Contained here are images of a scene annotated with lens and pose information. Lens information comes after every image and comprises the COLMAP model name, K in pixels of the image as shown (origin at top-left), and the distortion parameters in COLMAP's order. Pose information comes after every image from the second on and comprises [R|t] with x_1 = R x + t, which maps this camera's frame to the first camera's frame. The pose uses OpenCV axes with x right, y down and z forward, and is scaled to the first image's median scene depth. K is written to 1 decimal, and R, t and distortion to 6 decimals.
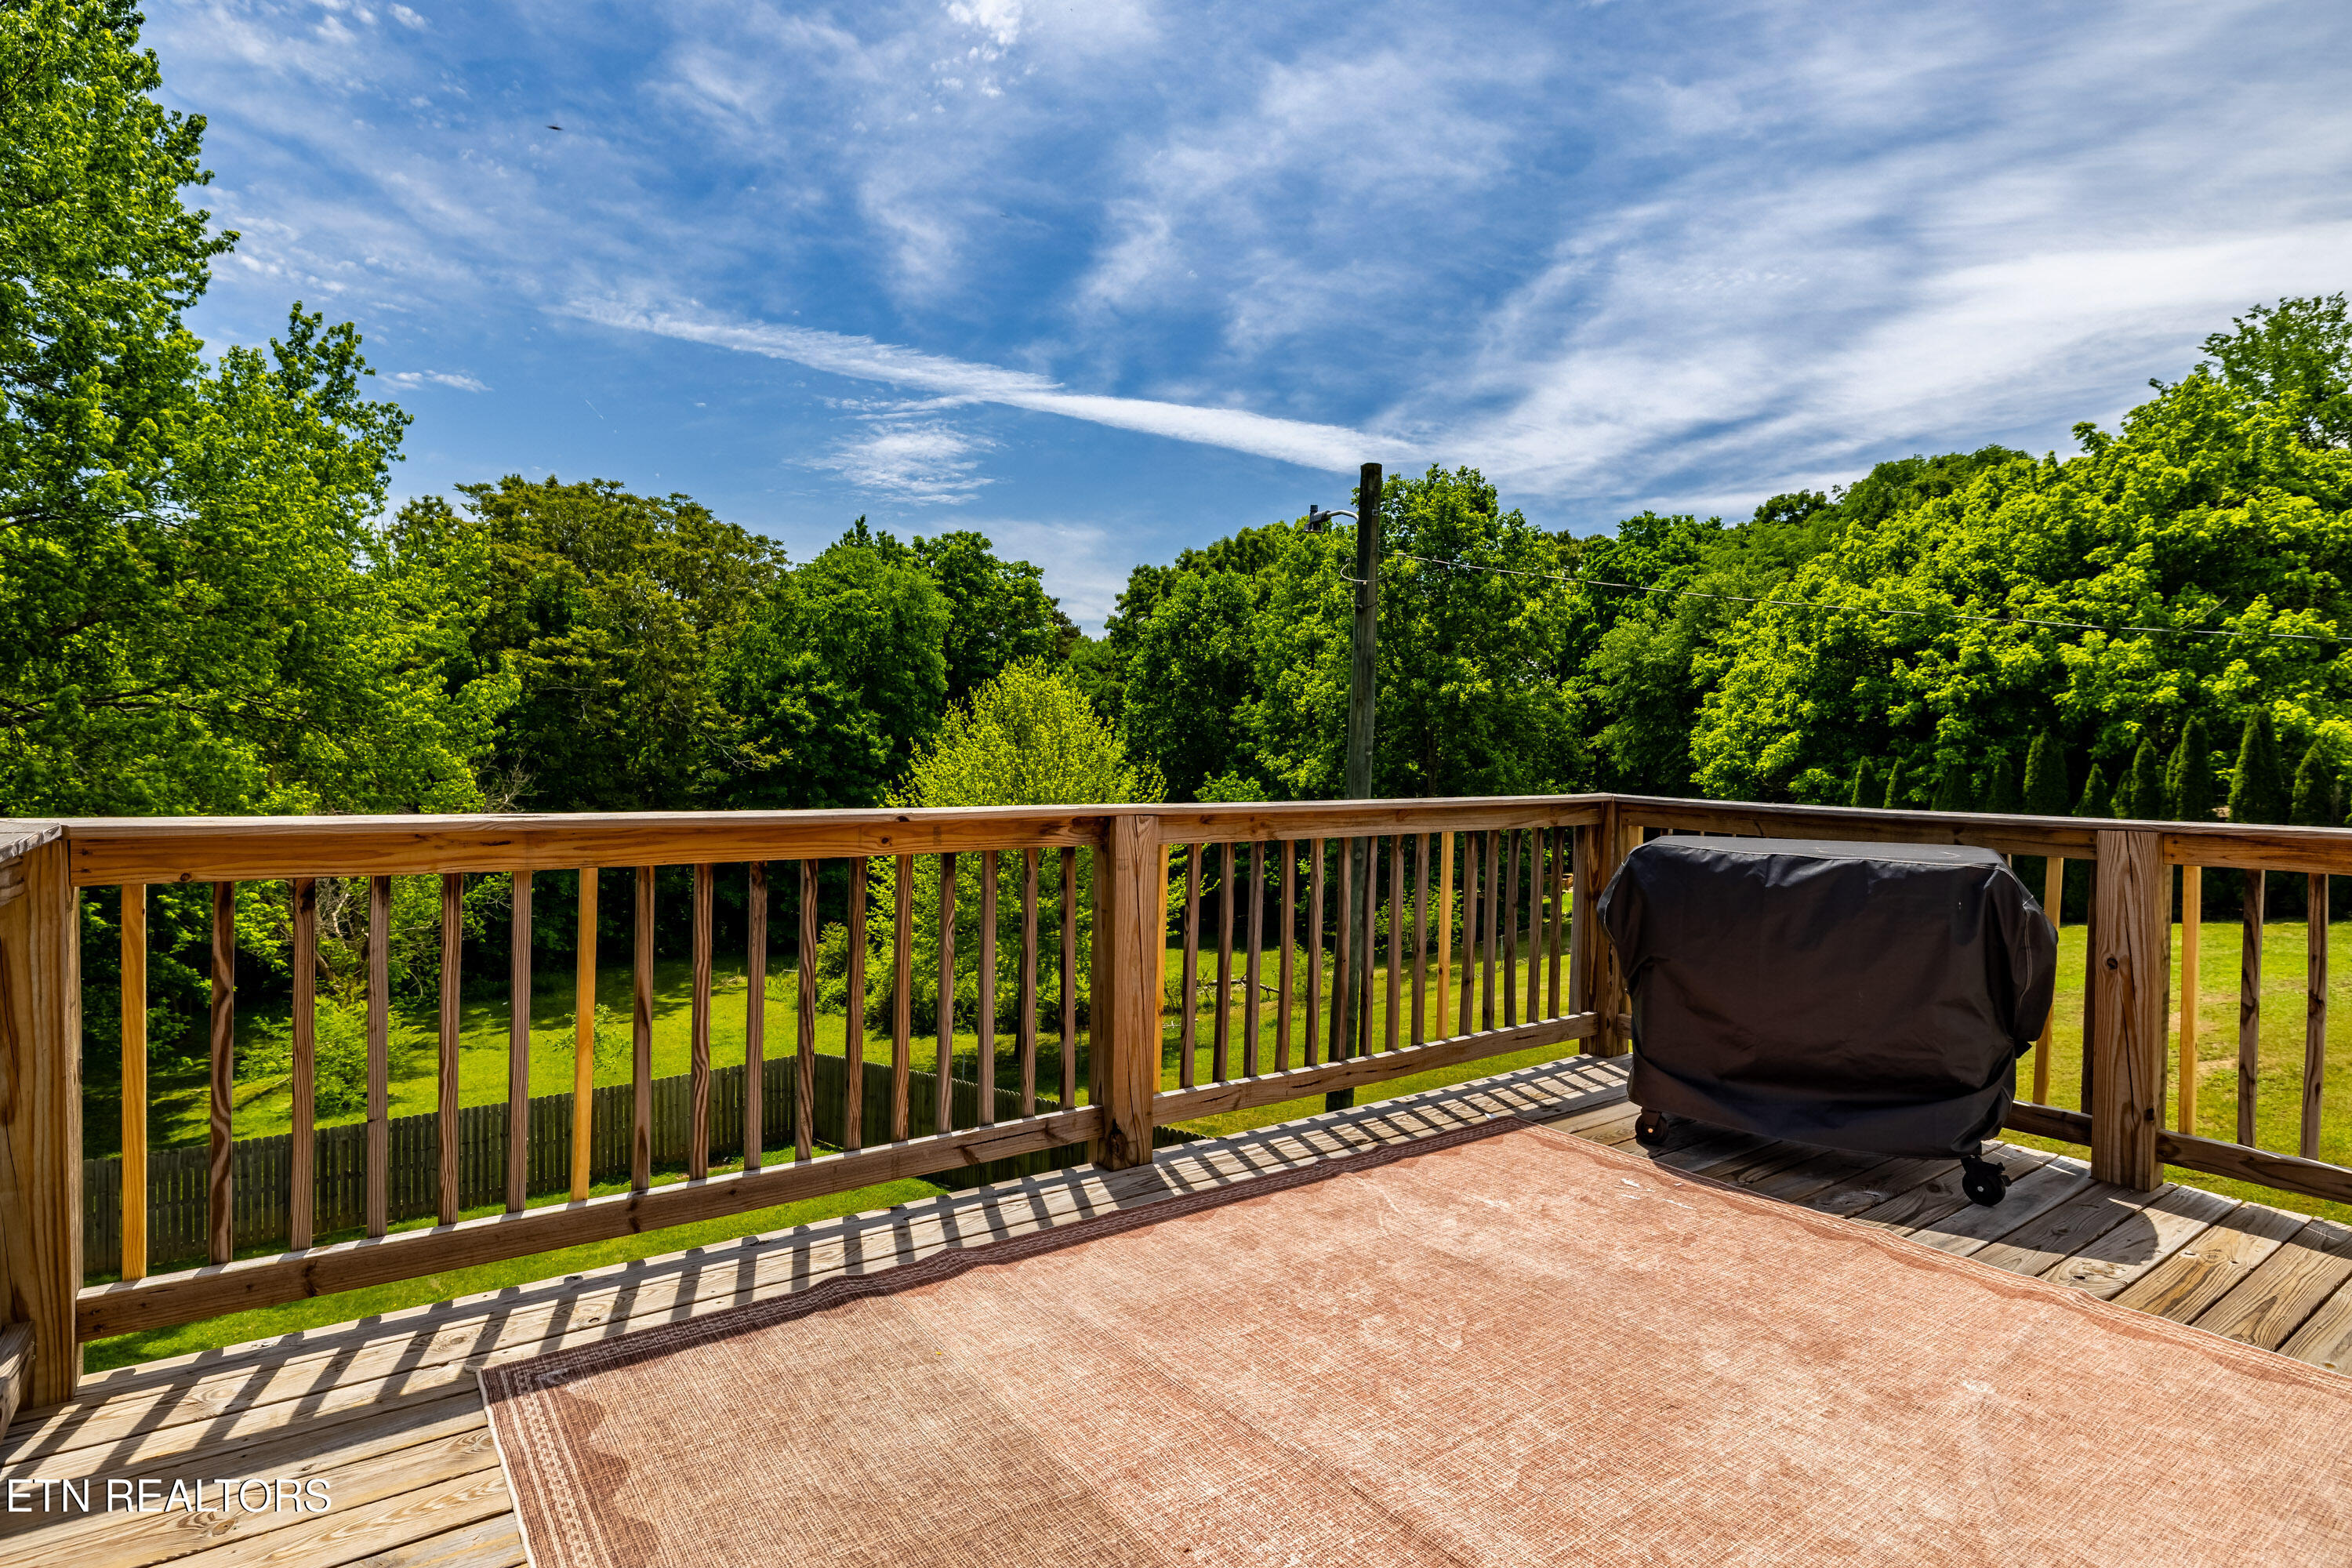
lens RADIAL K [[1241.4, 0, 1171.9], [0, 1241.4, 751.7], [0, 0, 1]] dist [0.000799, -0.000193]
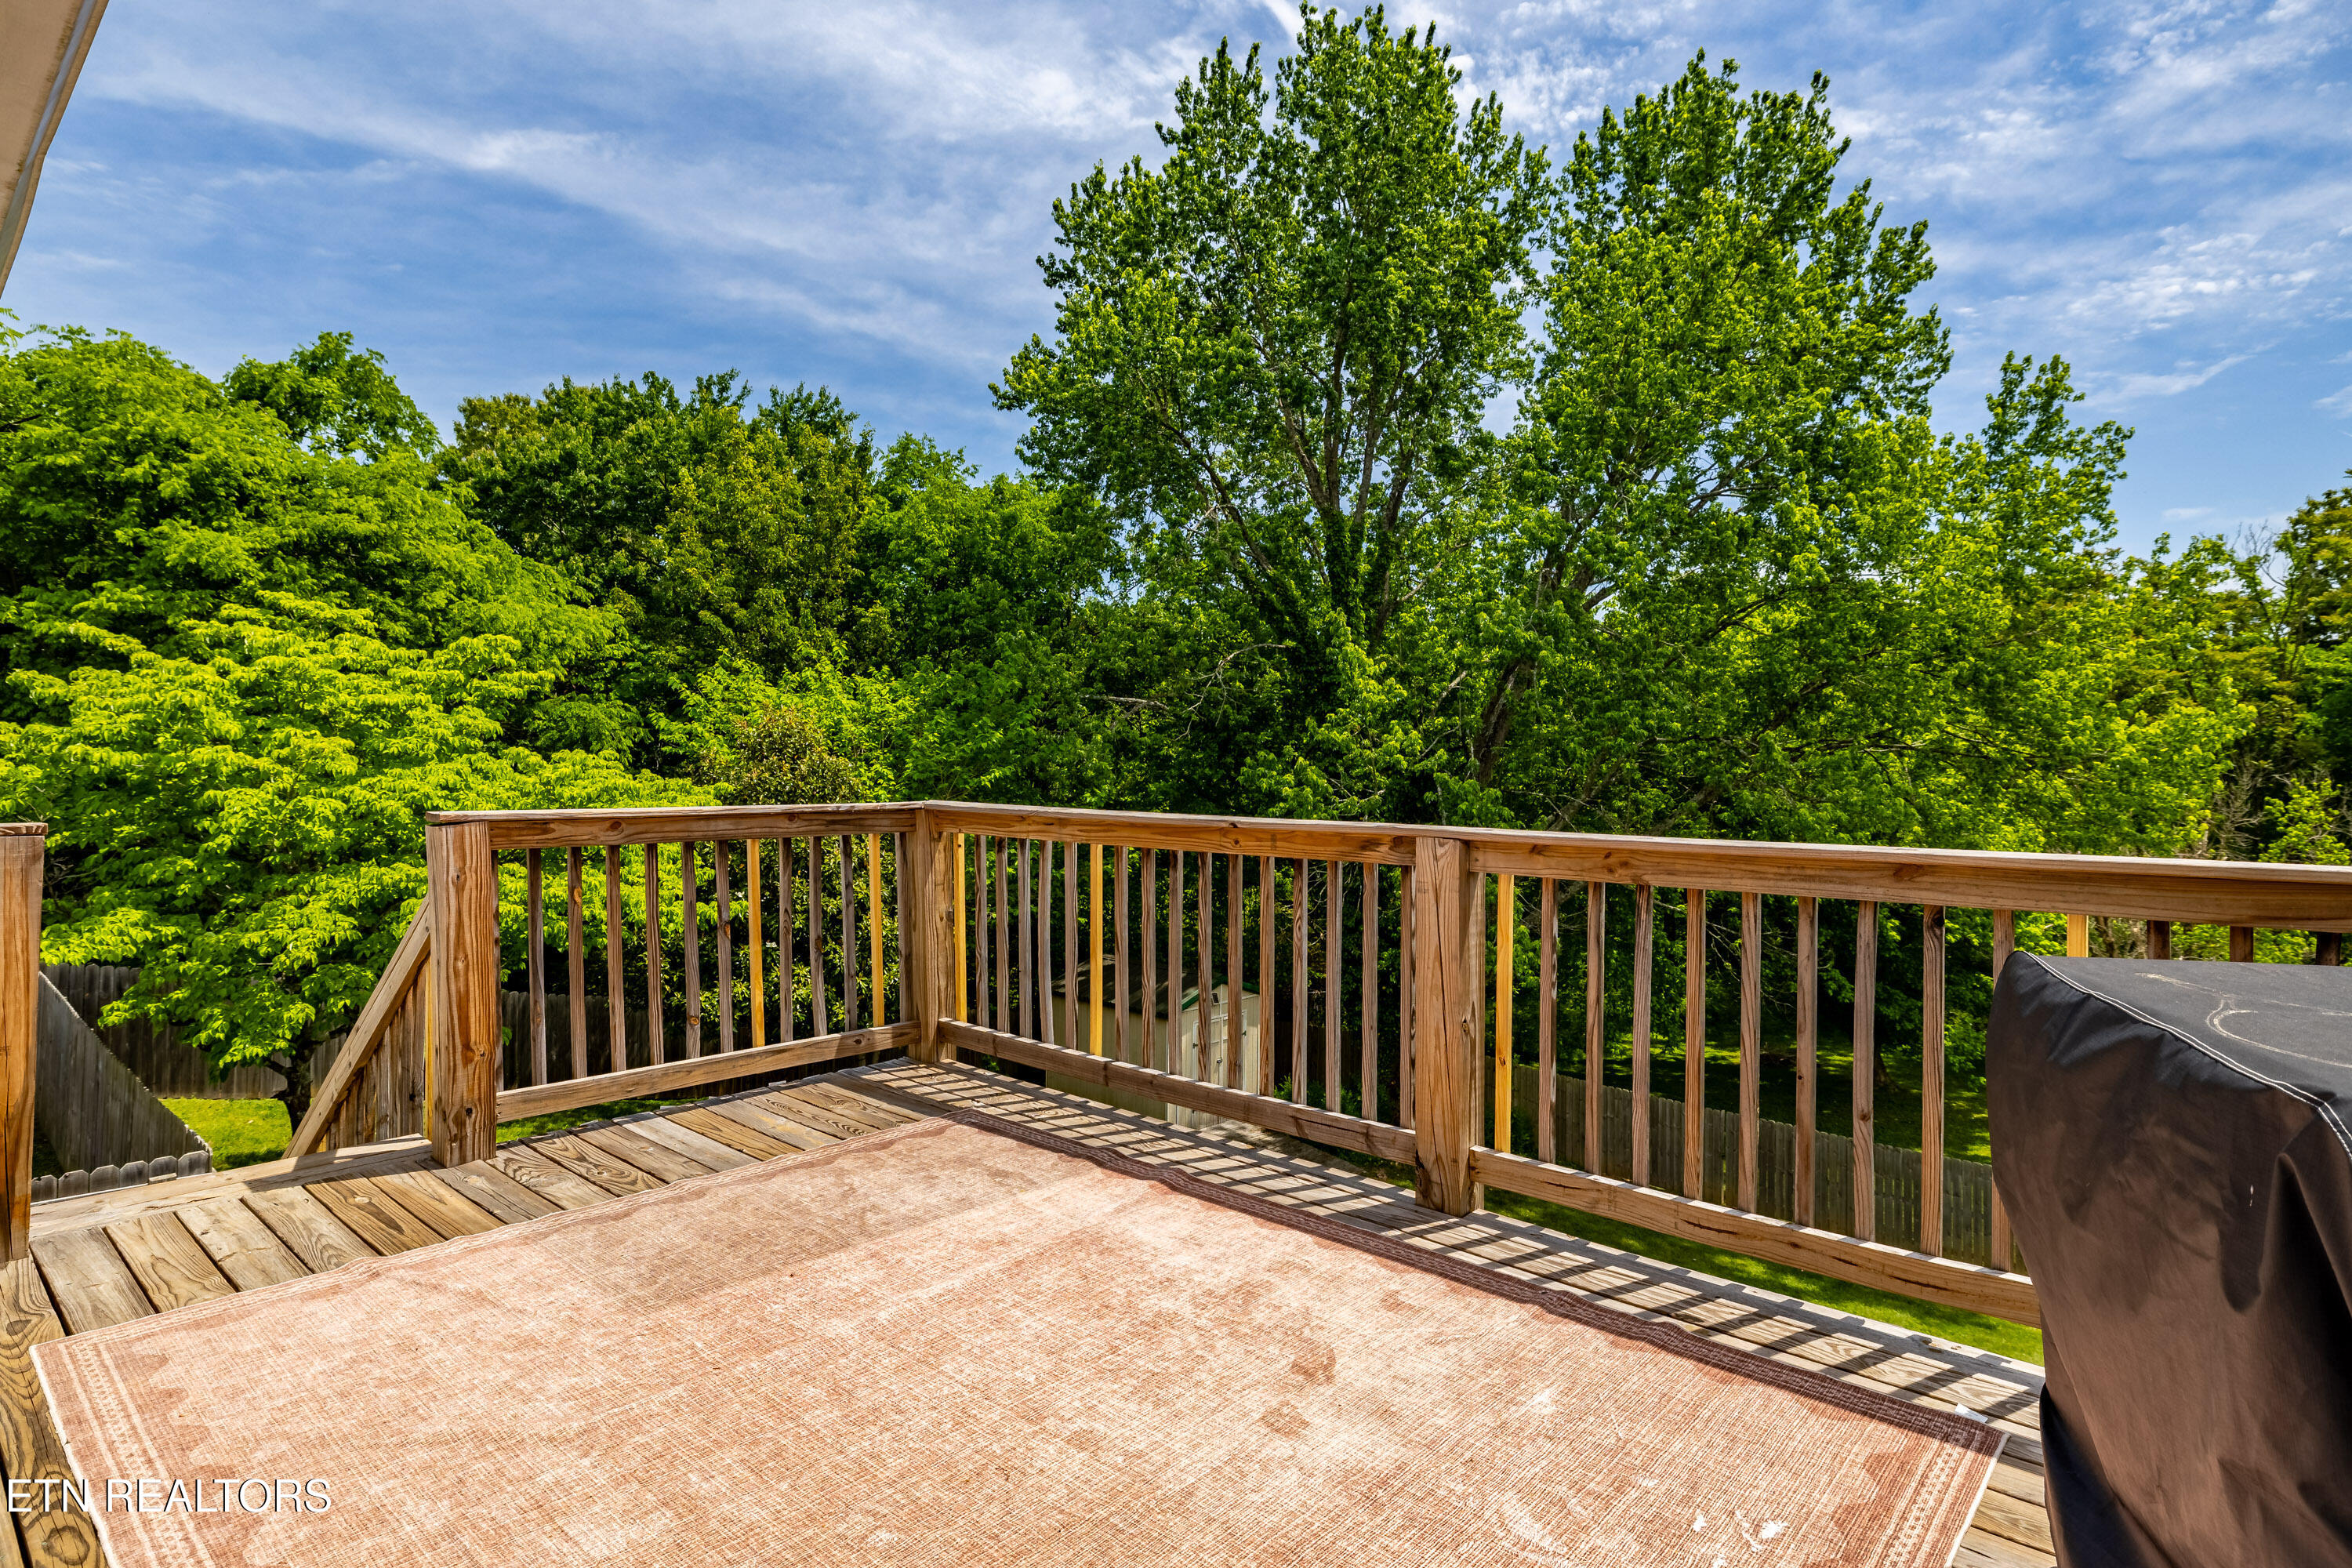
lens RADIAL K [[1241.4, 0, 1171.9], [0, 1241.4, 751.7], [0, 0, 1]] dist [0.000799, -0.000193]
pose [[0.202145, -0.021229, -0.979125, 0.894294], [-0.009985, 0.999668, -0.023735, 0.010048], [0.979305, 0.014574, 0.201866, 0.629018]]
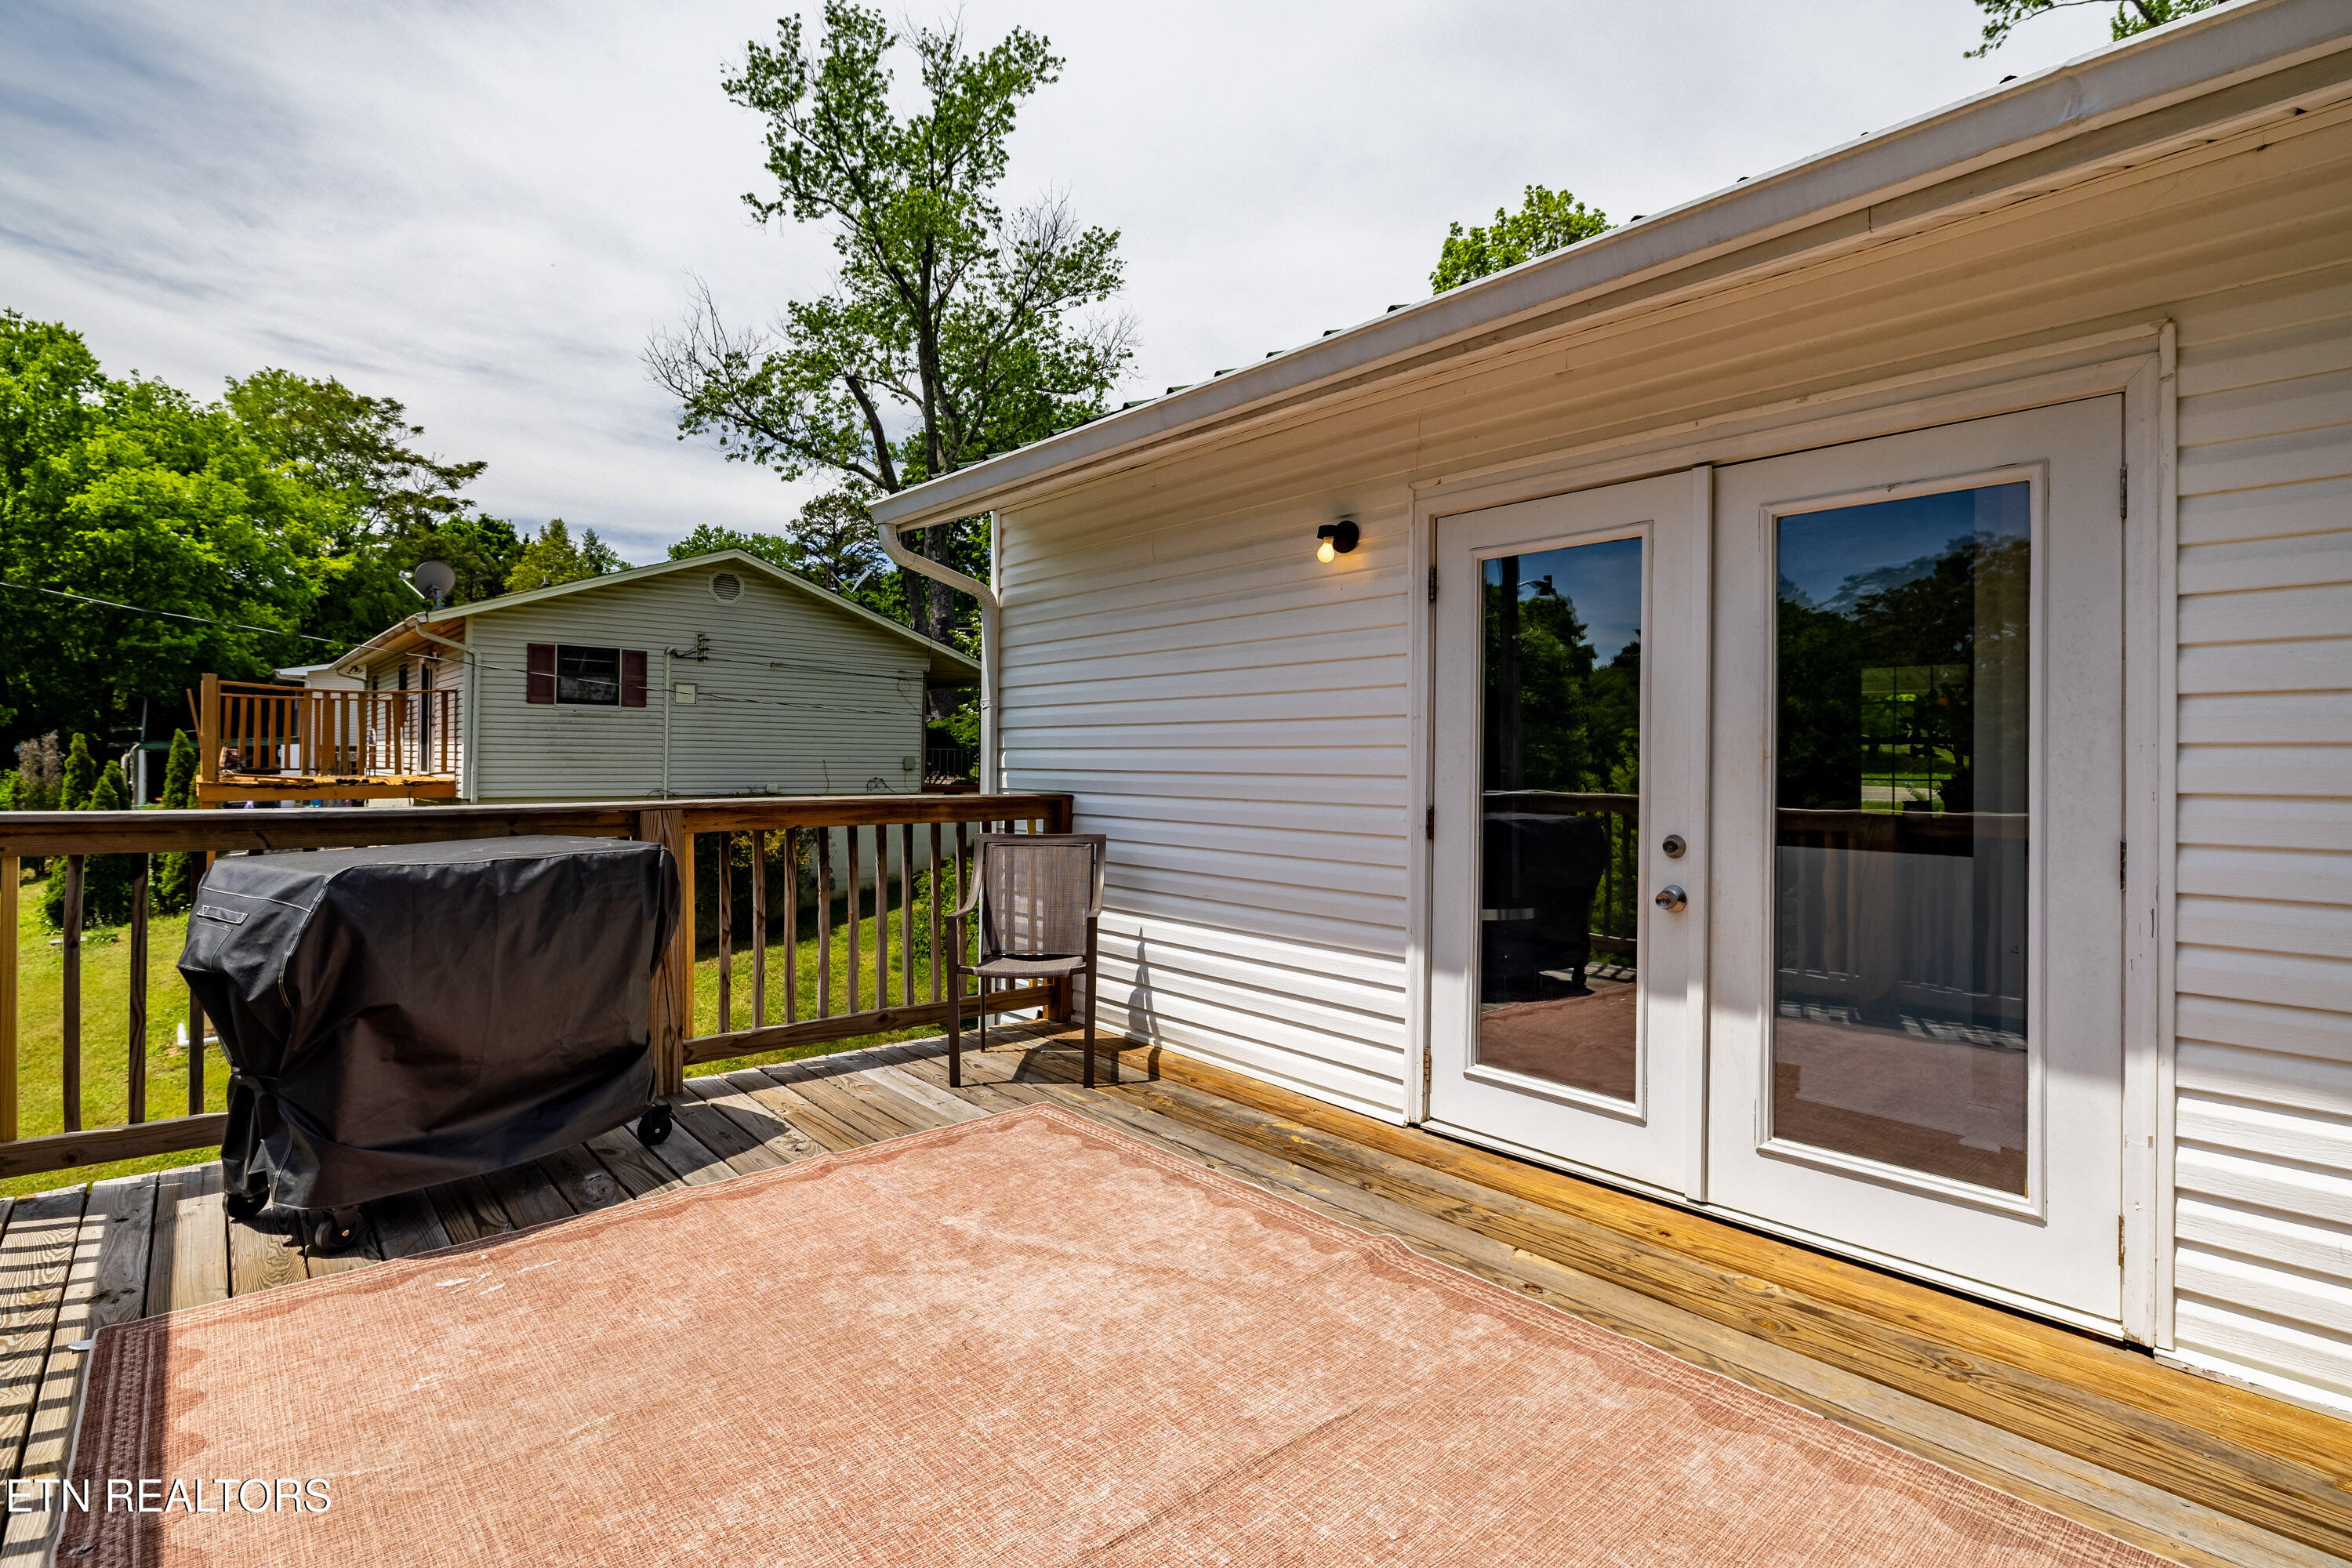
lens RADIAL K [[1131.7, 0, 1185.0], [0, 1131.7, 763.4], [0, 0, 1]] dist [-0.000867, 0.000074]
pose [[-0.097945, -0.022735, 0.994932, -0.008096], [-0.001371, 0.999741, 0.022710, -0.000163], [-0.995191, 0.000860, -0.097950, 0.011995]]
